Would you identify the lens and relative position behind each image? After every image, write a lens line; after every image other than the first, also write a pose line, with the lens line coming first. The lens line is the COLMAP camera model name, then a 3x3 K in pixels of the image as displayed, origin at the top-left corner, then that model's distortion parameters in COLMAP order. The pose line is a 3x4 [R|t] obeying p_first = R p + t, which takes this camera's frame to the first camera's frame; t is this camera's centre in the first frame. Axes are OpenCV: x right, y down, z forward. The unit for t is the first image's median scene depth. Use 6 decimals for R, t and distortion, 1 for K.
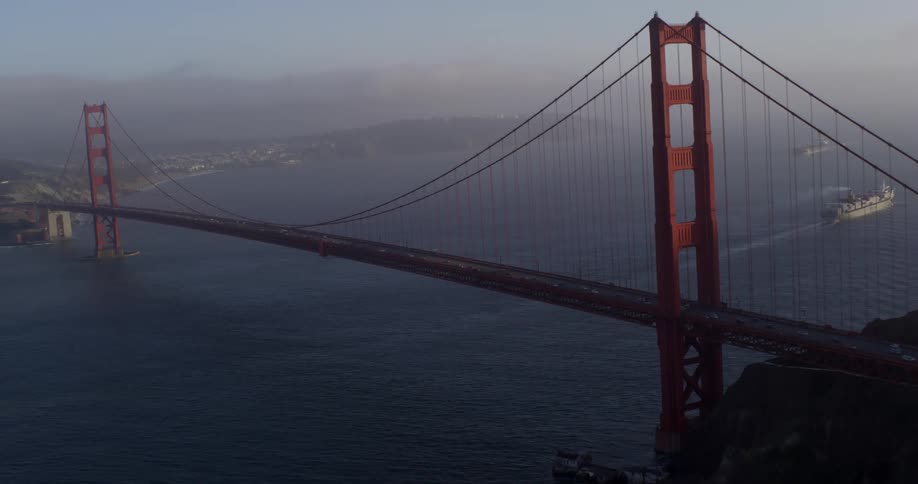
lens RADIAL K [[1193.9, 0, 459.0], [0, 1193.9, 242.0], [0, 0, 1]] dist [-0.115499, 0.017901]
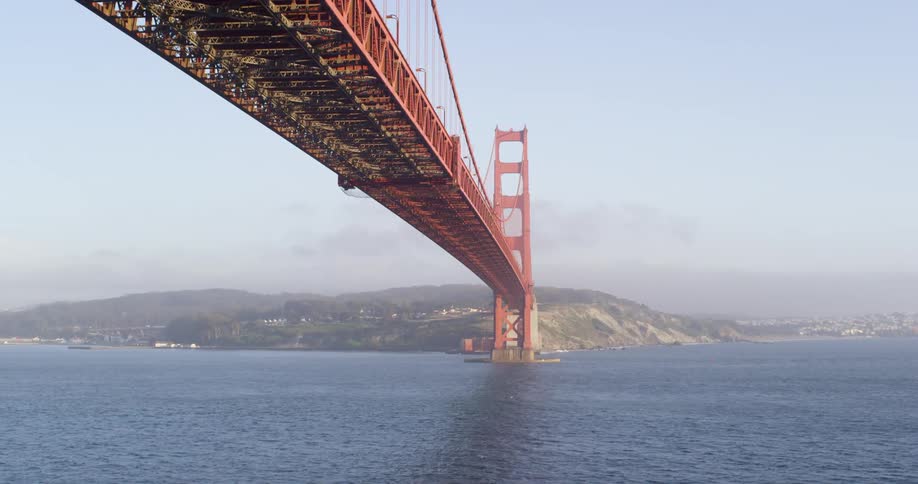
lens RADIAL K [[1193.9, 0, 459.0], [0, 1193.9, 242.0], [0, 0, 1]] dist [-0.115499, 0.017901]
pose [[0.821414, 0.020310, -0.569970, 0.044865], [-0.114924, 0.984761, -0.130533, 0.031798], [0.558633, 0.172725, 0.811230, 0.379081]]
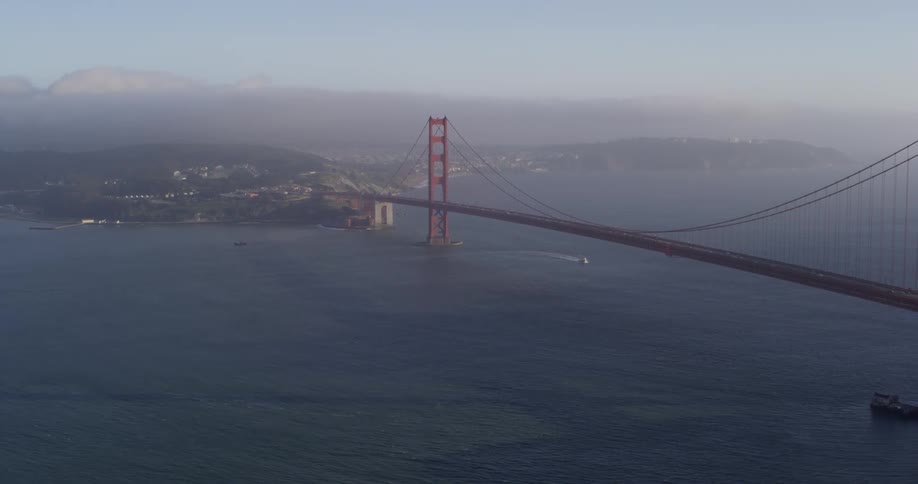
lens RADIAL K [[1193.9, 0, 459.0], [0, 1193.9, 242.0], [0, 0, 1]] dist [-0.115499, 0.017901]
pose [[0.982674, 0.078440, -0.167927, -0.060705], [-0.079621, 0.996825, -0.000298, 0.007816], [0.167370, 0.013663, 0.985799, -0.172302]]
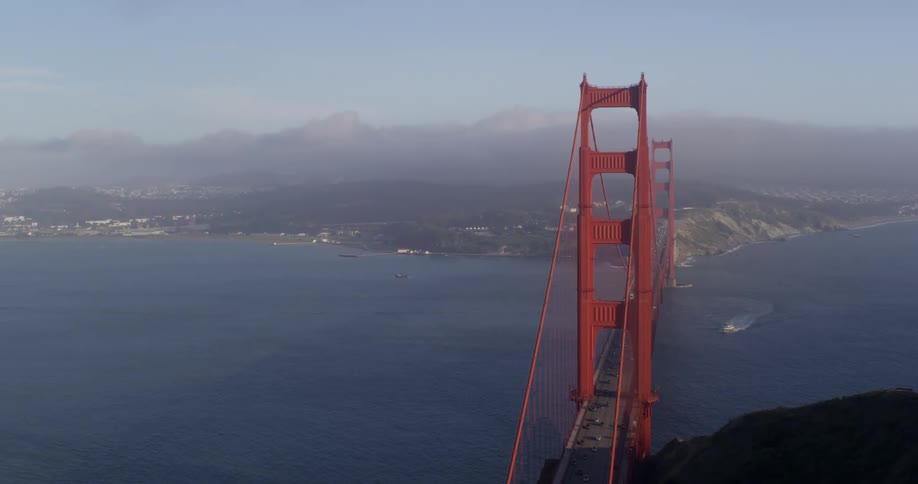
lens RADIAL K [[1193.9, 0, 459.0], [0, 1193.9, 242.0], [0, 0, 1]] dist [-0.115499, 0.017901]
pose [[0.756389, 0.095339, -0.647137, 0.212645], [-0.112038, 0.993584, 0.015426, -0.019273], [0.644456, 0.060836, 0.762218, 0.065559]]
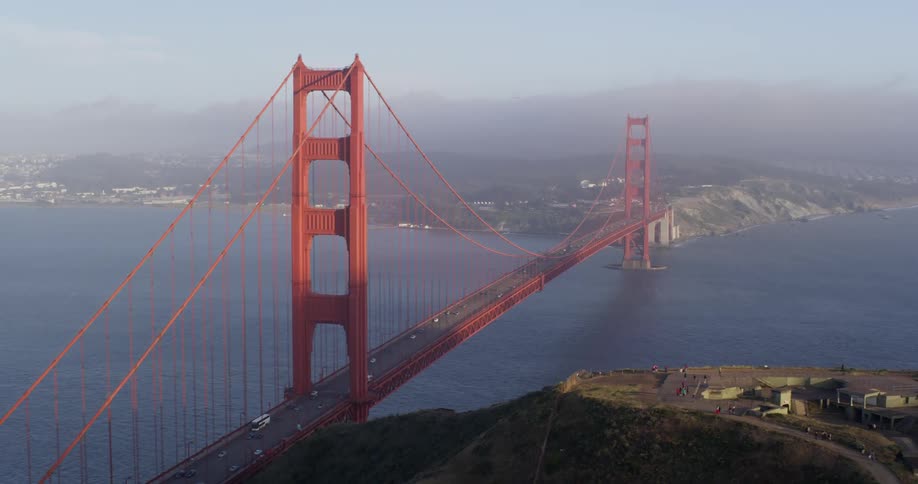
lens RADIAL K [[1205.3, 0, 459.0], [0, 1205.3, 242.0], [0, 0, 1]] dist [-0.108391, 0.010152]
pose [[0.709301, 0.125125, -0.693712, 0.266303], [-0.128079, 0.990615, 0.047719, -0.033618], [0.693172, 0.055003, 0.718670, 0.130559]]
